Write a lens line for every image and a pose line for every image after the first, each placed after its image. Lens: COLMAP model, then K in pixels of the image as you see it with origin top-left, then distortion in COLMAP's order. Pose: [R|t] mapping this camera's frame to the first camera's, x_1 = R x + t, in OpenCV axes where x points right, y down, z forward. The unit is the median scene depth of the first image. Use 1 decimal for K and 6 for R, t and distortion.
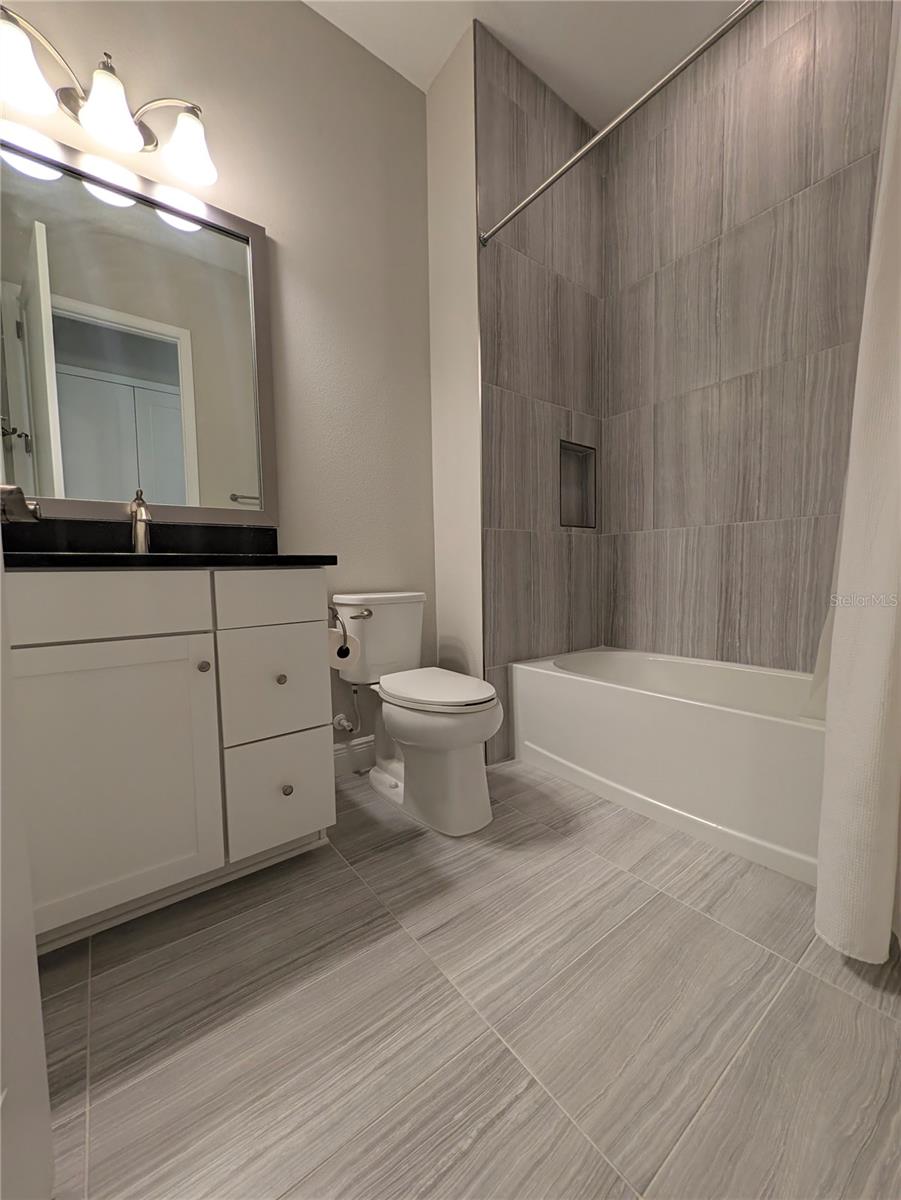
lens RADIAL K [[463.6, 0, 449.1], [0, 463.6, 600.5], [0, 0, 1]] dist [0.001065, 0.000780]
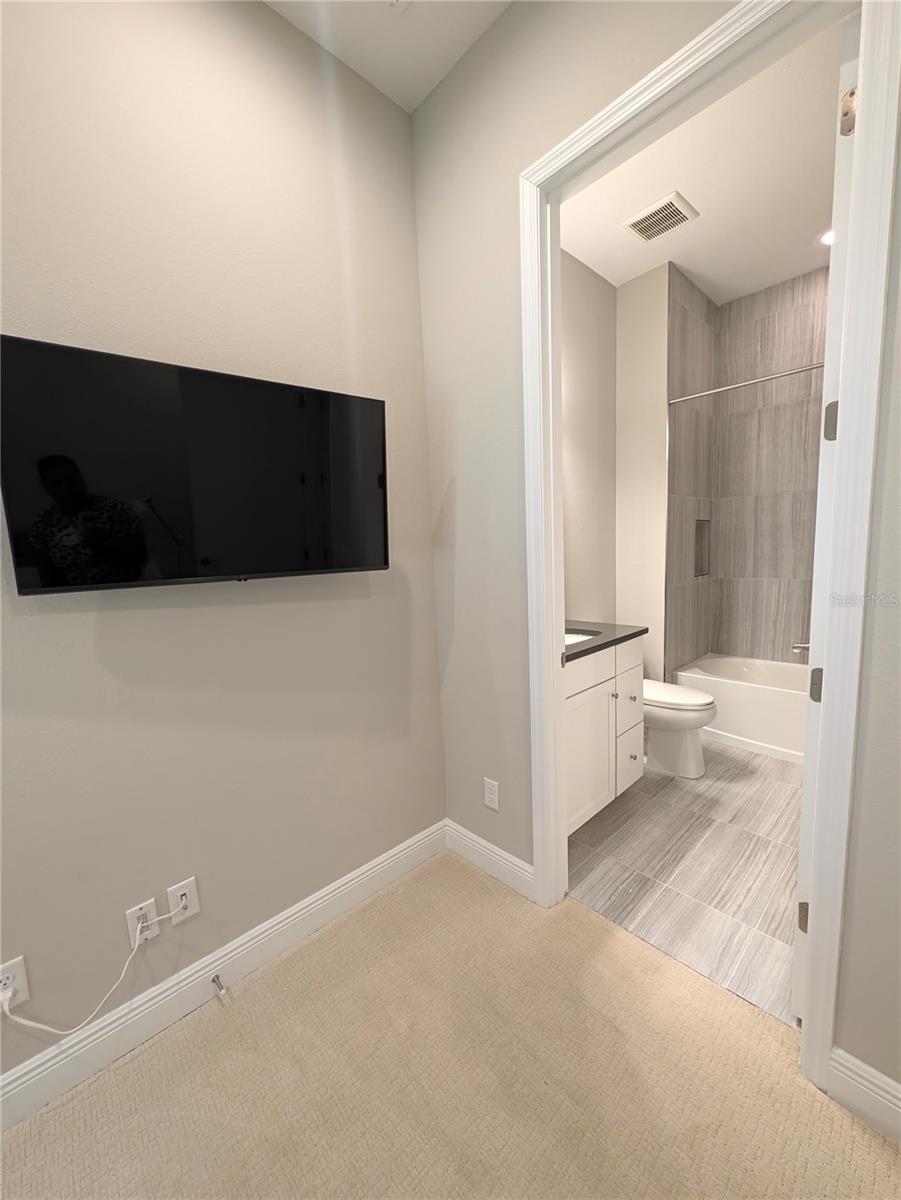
lens RADIAL K [[463.6, 0, 451.9], [0, 463.6, 600.3], [0, 0, 1]] dist [0.001065, 0.000780]
pose [[0.994525, -0.034017, 0.098807, -0.729756], [0.029036, 0.998255, 0.051423, -0.196957], [-0.100384, -0.048272, 0.993777, -0.434241]]
